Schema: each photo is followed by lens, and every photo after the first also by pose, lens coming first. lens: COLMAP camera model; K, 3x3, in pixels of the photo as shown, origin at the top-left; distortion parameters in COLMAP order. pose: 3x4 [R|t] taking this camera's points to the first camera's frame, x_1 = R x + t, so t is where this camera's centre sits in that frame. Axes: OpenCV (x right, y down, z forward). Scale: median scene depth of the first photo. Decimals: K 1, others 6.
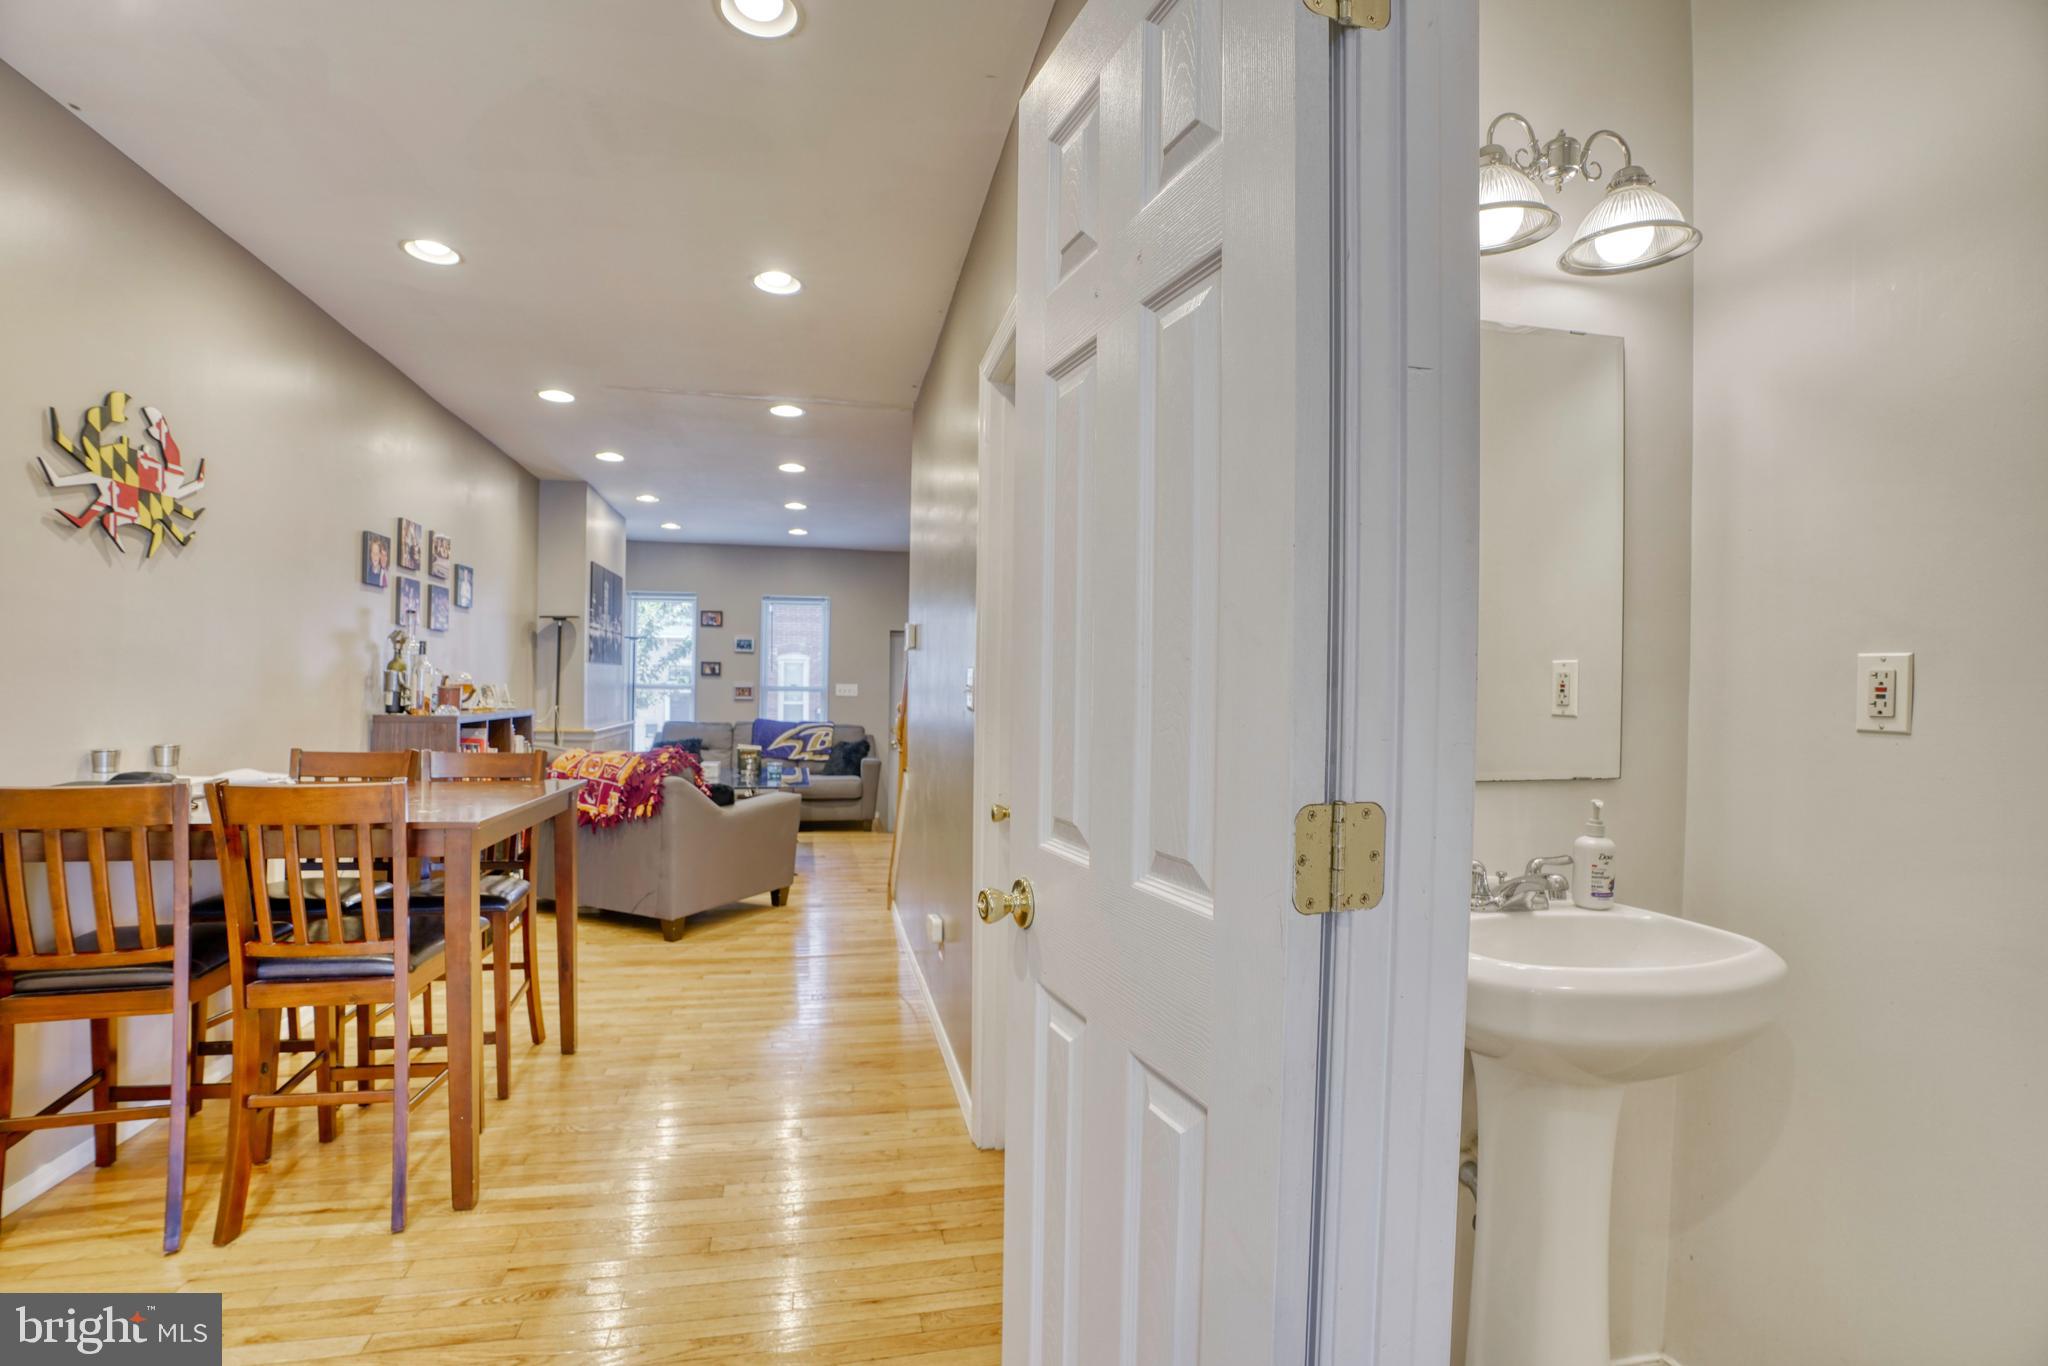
lens RADIAL K [[939.3, 0, 1005.2], [0, 939.3, 691.1], [0, 0, 1]] dist [-0.069396, 0.026267]
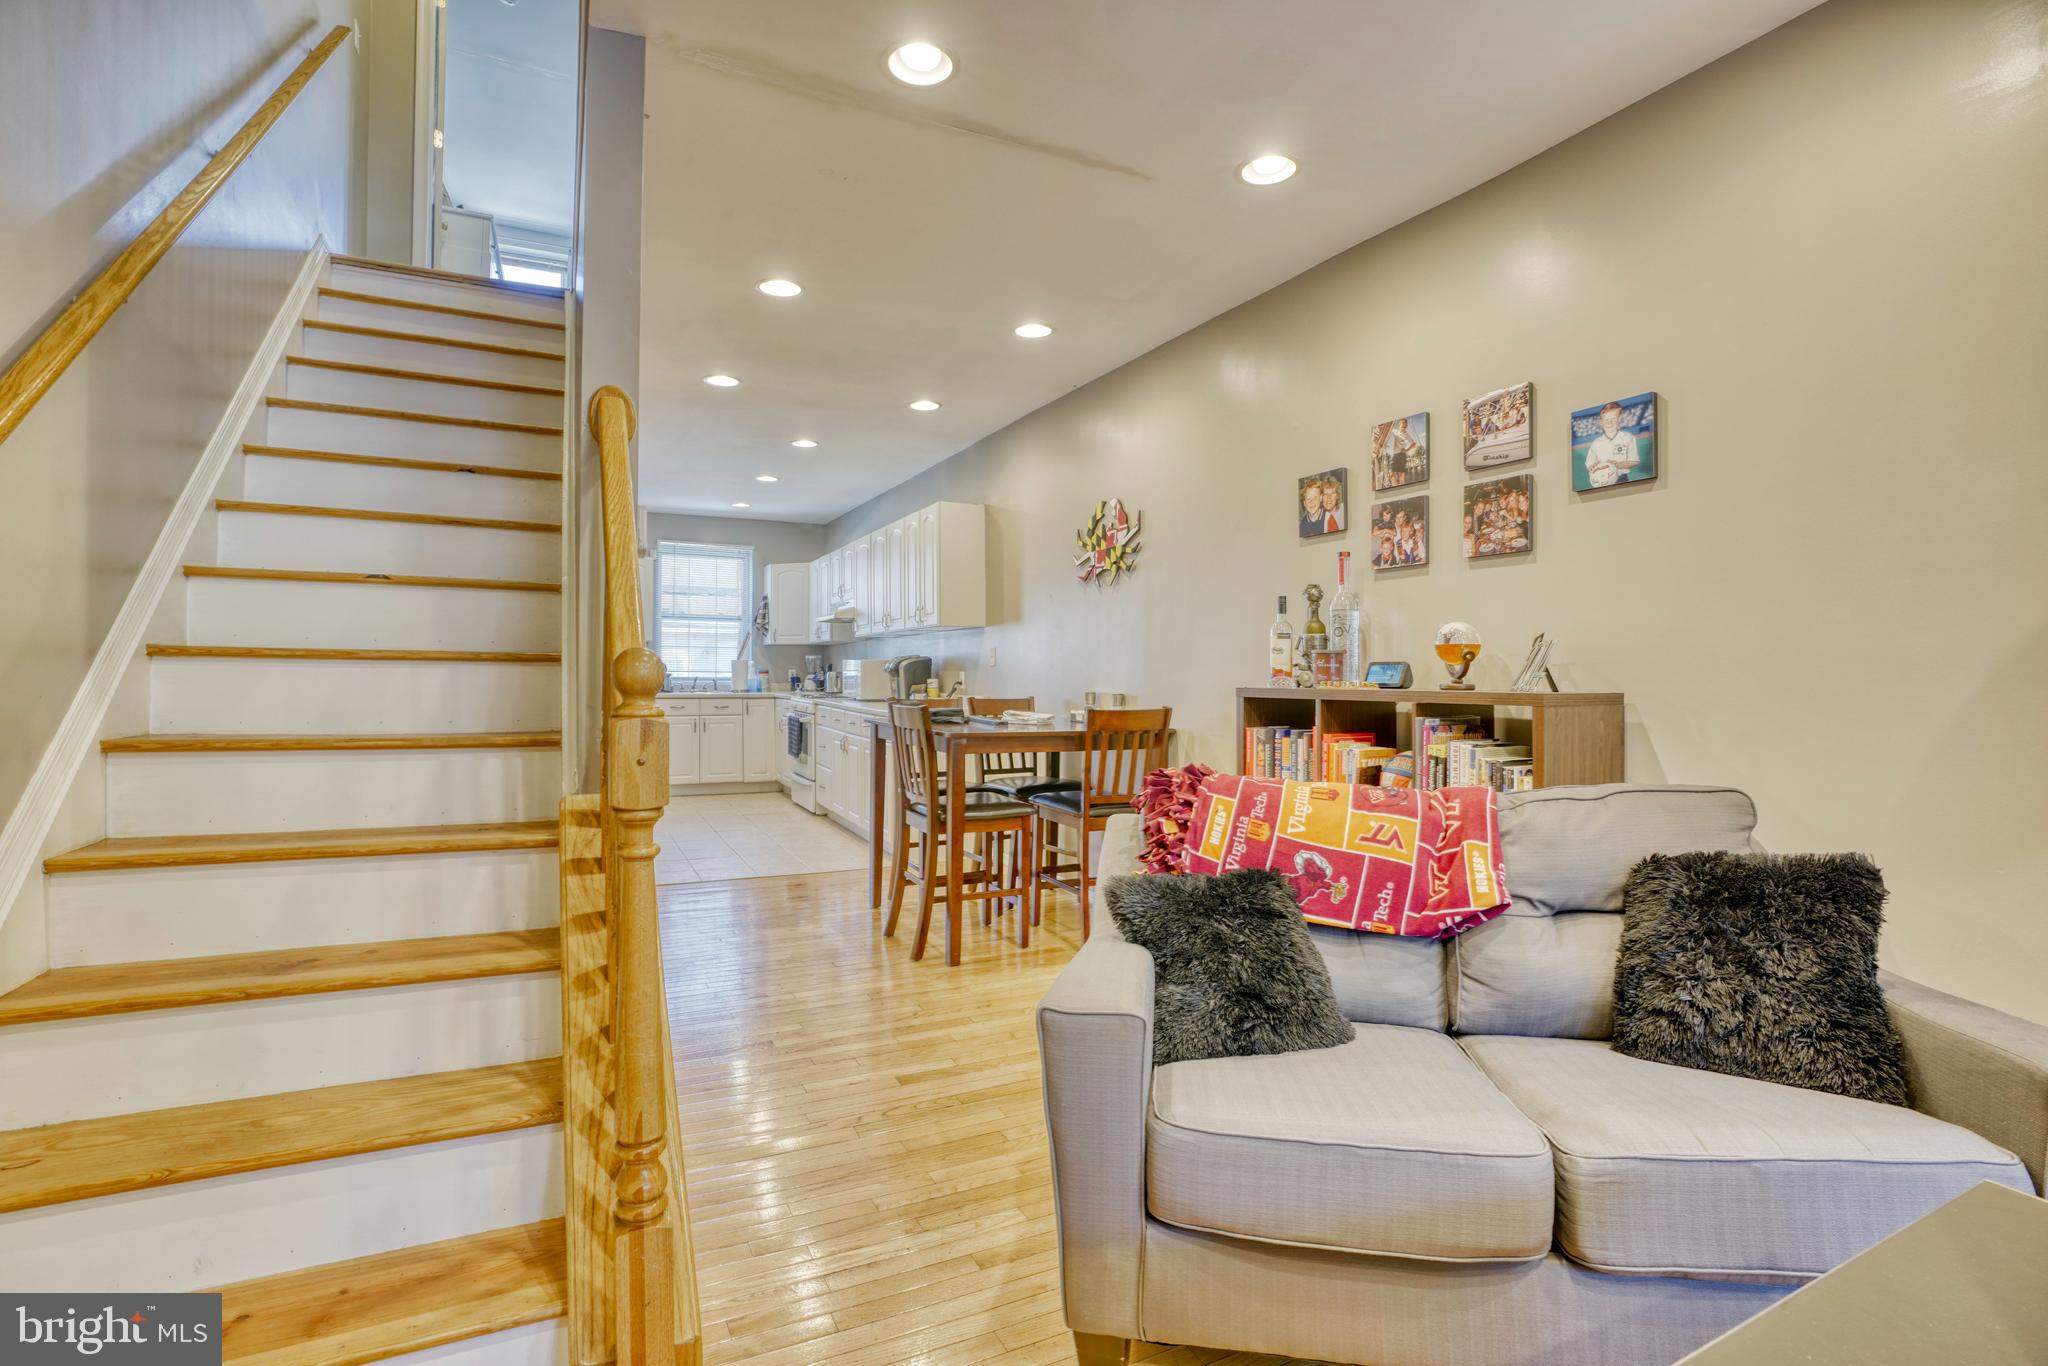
lens RADIAL K [[939.3, 0, 1009.8], [0, 939.3, 690.4], [0, 0, 1]] dist [-0.069396, 0.026267]
pose [[-0.967700, -0.014462, -0.251688, -0.163424], [-0.018824, 0.999711, 0.014932, 0.017237], [0.251400, 0.019187, -0.967693, 1.463508]]
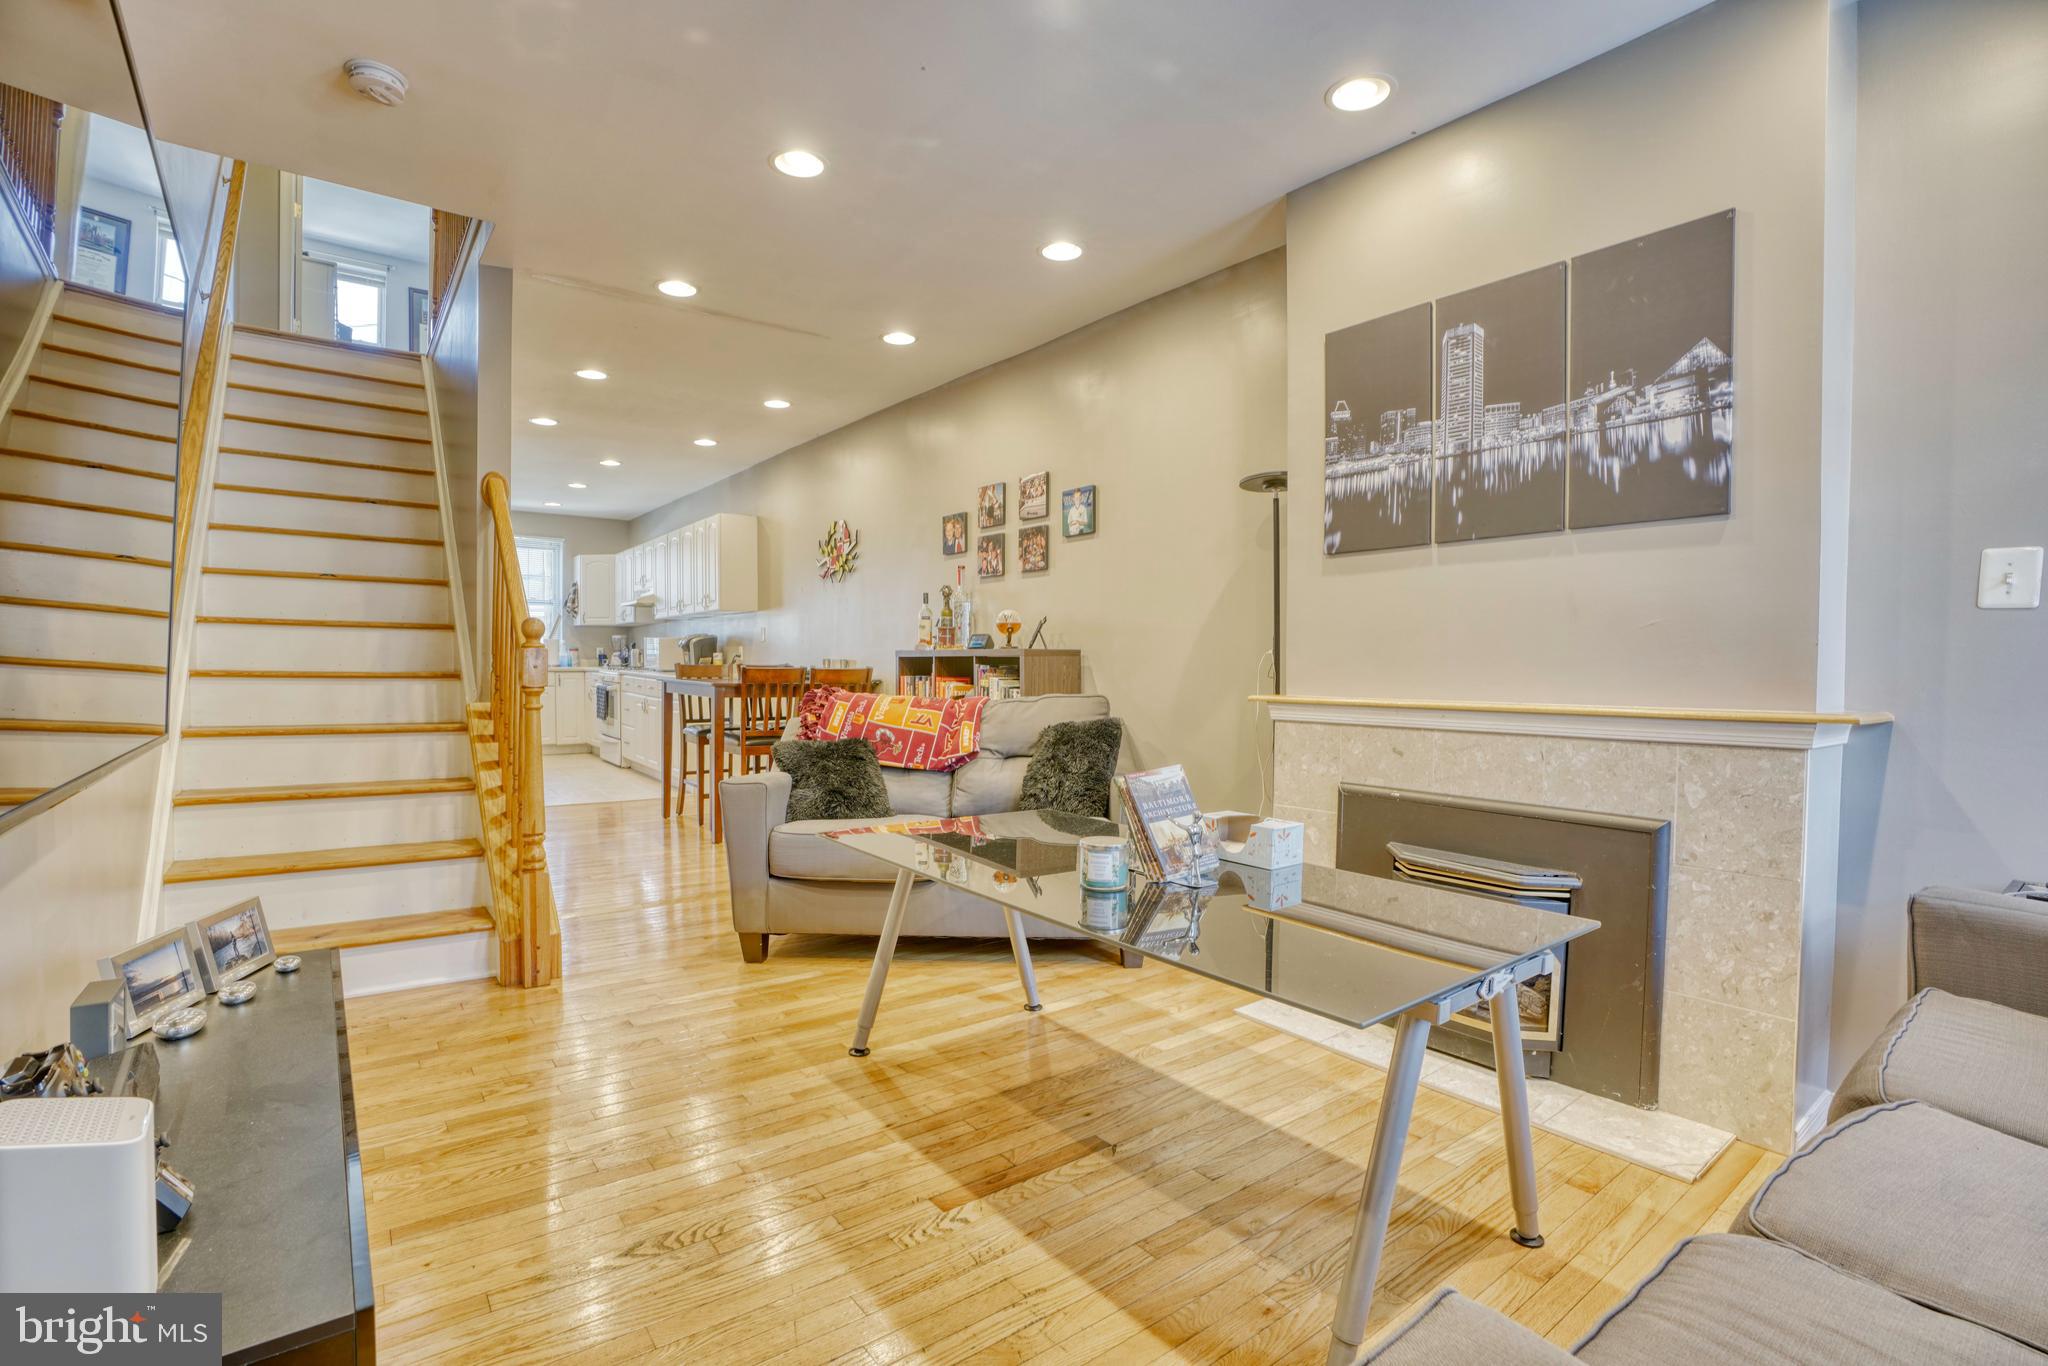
lens RADIAL K [[939.3, 0, 1003.7], [0, 939.3, 688.0], [0, 0, 1]] dist [-0.069396, 0.026267]
pose [[-0.905709, -0.008820, -0.423808, -0.150367], [-0.020265, 0.999541, 0.022504, 0.038755], [0.423416, 0.028970, -0.905472, 1.882149]]
